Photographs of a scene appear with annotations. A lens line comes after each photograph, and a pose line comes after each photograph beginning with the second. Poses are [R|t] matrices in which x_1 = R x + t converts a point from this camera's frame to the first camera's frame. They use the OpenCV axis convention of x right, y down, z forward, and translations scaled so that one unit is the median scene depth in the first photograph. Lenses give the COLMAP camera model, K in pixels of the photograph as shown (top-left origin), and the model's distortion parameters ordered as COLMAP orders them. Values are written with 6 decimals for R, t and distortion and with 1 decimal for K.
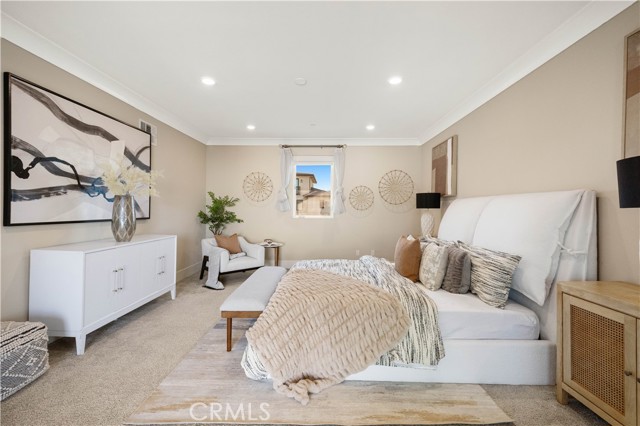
lens RADIAL K [[280.3, 0, 318.8], [0, 280.3, 207.9], [0, 0, 1]] dist [0.000366, 0.000081]
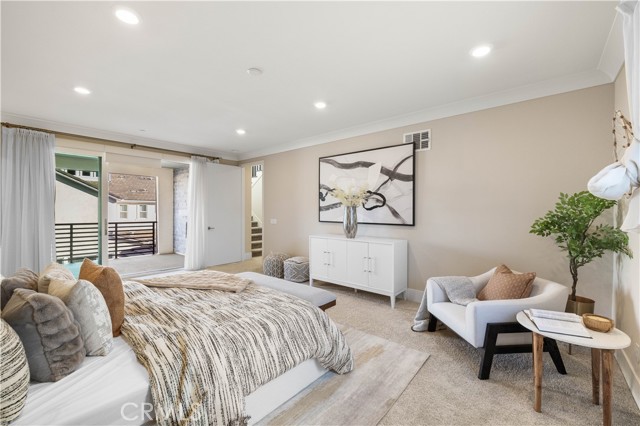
lens RADIAL K [[272.8, 0, 319.5], [0, 272.8, 212.5], [0, 0, 1]] dist [-0.001216, -0.000143]
pose [[-0.630096, -0.000441, -0.776517, 0.520326], [-0.003434, 0.999992, 0.002219, -0.013770], [0.776510, 0.004065, -0.630092, 1.820289]]
